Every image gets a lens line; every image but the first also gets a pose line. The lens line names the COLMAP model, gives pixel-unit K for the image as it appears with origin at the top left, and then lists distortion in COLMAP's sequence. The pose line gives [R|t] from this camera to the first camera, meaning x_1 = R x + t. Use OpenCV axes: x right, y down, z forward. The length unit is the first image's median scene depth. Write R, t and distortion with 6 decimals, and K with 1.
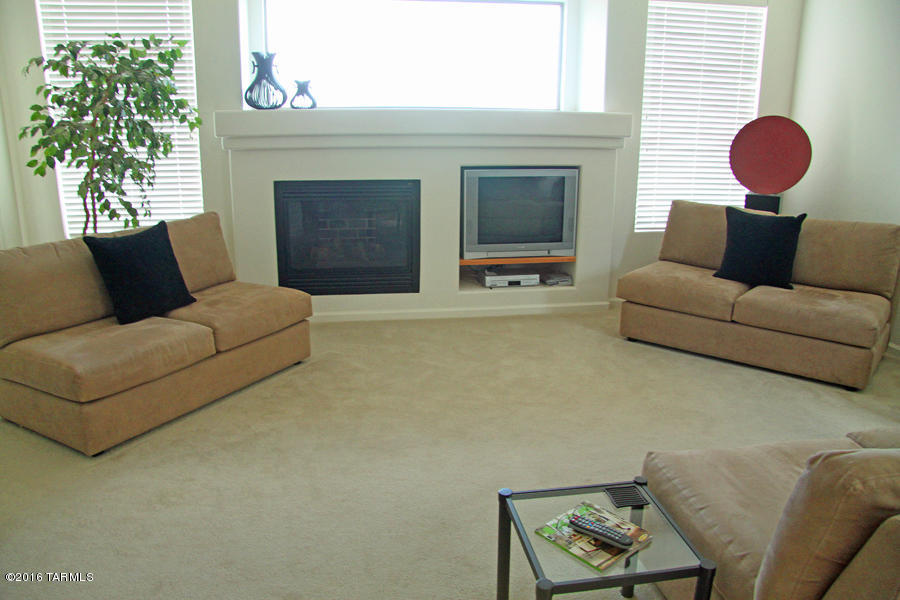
lens RADIAL K [[682.1, 0, 441.4], [0, 682.1, 310.5], [0, 0, 1]] dist [-0.183846, 0.130624]
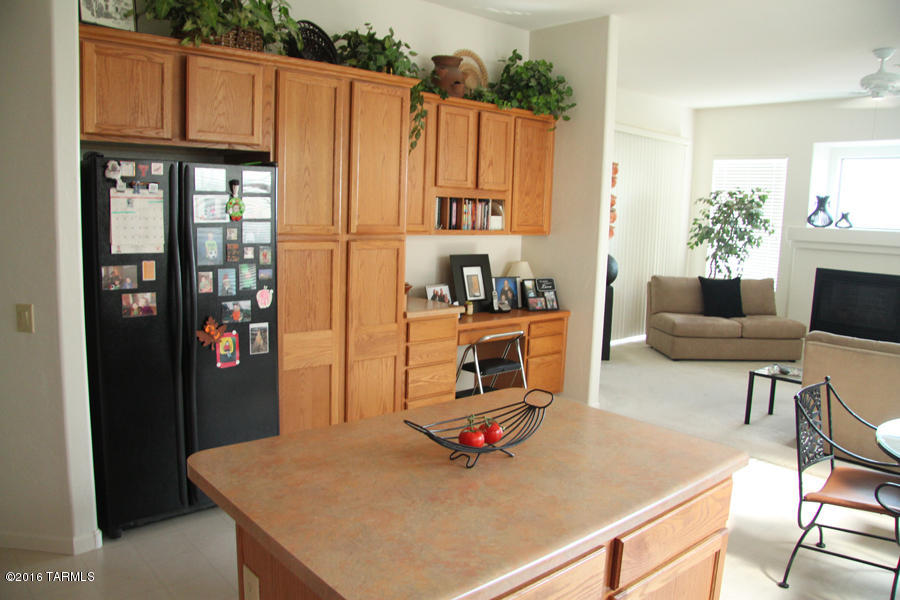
lens RADIAL K [[682.1, 0, 441.4], [0, 682.1, 310.5], [0, 0, 1]] dist [-0.183846, 0.130624]
pose [[0.524331, 0.137338, -0.840366, 0.817118], [-0.257423, 0.966295, -0.002696, 0.206918], [0.811671, 0.217744, 0.542013, -0.830657]]
